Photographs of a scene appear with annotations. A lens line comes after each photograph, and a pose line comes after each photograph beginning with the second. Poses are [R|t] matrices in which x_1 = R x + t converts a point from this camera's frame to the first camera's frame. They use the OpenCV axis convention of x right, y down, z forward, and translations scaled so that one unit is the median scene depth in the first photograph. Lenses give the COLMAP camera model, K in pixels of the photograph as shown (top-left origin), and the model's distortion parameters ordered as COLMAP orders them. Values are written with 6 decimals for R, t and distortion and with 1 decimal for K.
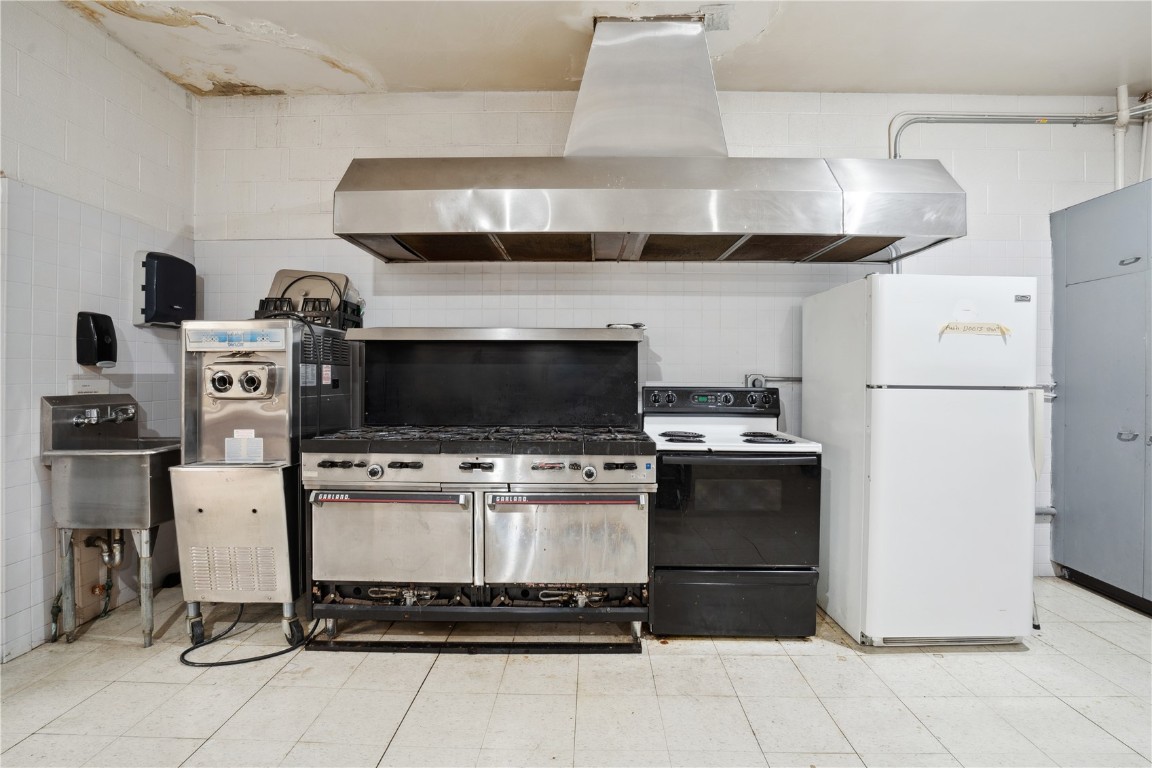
lens RADIAL K [[529.4, 0, 580.9], [0, 529.4, 375.8], [0, 0, 1]] dist [-0.036935, 0.001014]
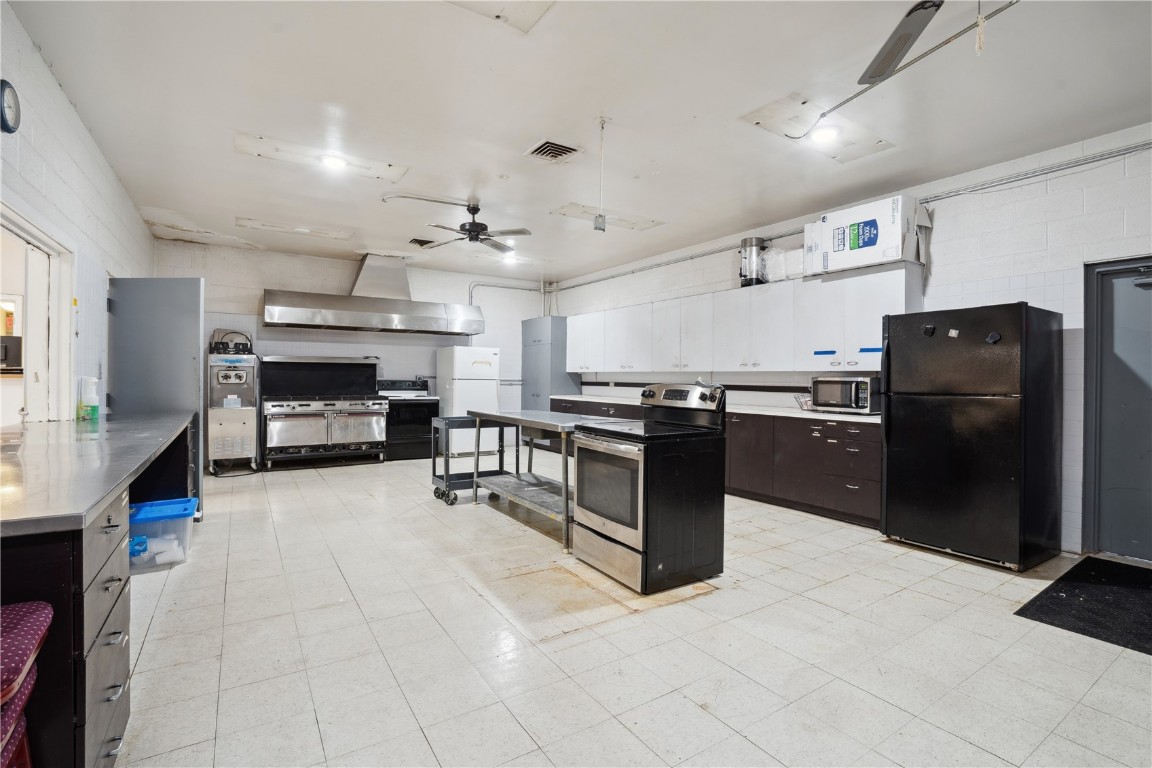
lens RADIAL K [[529.4, 0, 578.7], [0, 529.4, 374.1], [0, 0, 1]] dist [-0.036935, 0.001014]
pose [[0.823118, 0.005707, 0.567842, -0.716052], [-0.001994, 0.999972, -0.007160, 0.011073], [-0.567867, 0.004761, 0.823106, -2.265756]]
